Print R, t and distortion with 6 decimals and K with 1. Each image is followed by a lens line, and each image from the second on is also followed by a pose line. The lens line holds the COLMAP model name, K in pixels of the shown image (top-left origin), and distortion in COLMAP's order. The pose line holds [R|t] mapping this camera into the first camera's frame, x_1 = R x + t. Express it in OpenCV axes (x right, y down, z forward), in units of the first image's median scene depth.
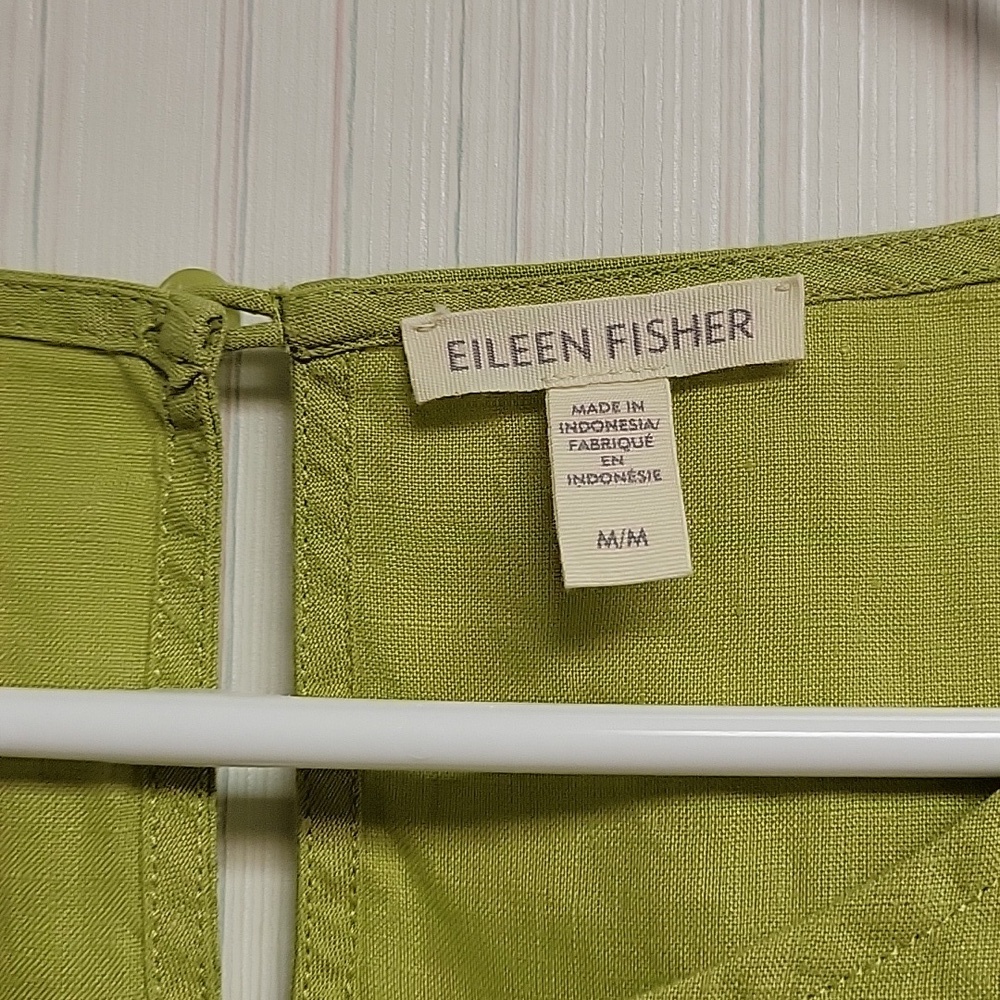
lens RADIAL K [[1920.2, 0, 501.0], [0, 1920.2, 498.1], [0, 0, 1]] dist [0.021352, 0.000000]
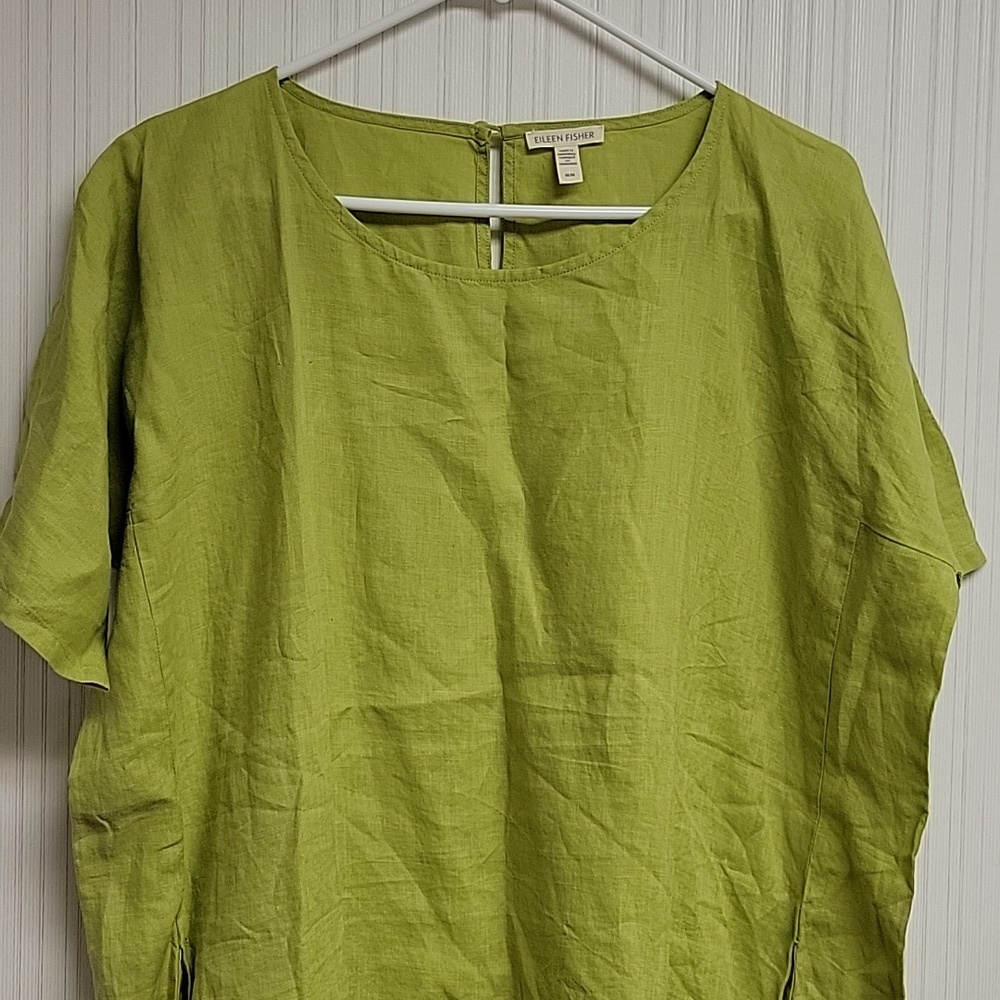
lens RADIAL K [[1920.2, 0, 497.8], [0, 1920.2, 500.7], [0, 0, 1]] dist [0.021352, 0.000000]
pose [[0.994788, -0.002204, 0.101937, -0.646574], [-0.010009, 0.992827, 0.119137, 0.270128], [-0.101469, -0.119537, 0.987631, -4.141518]]
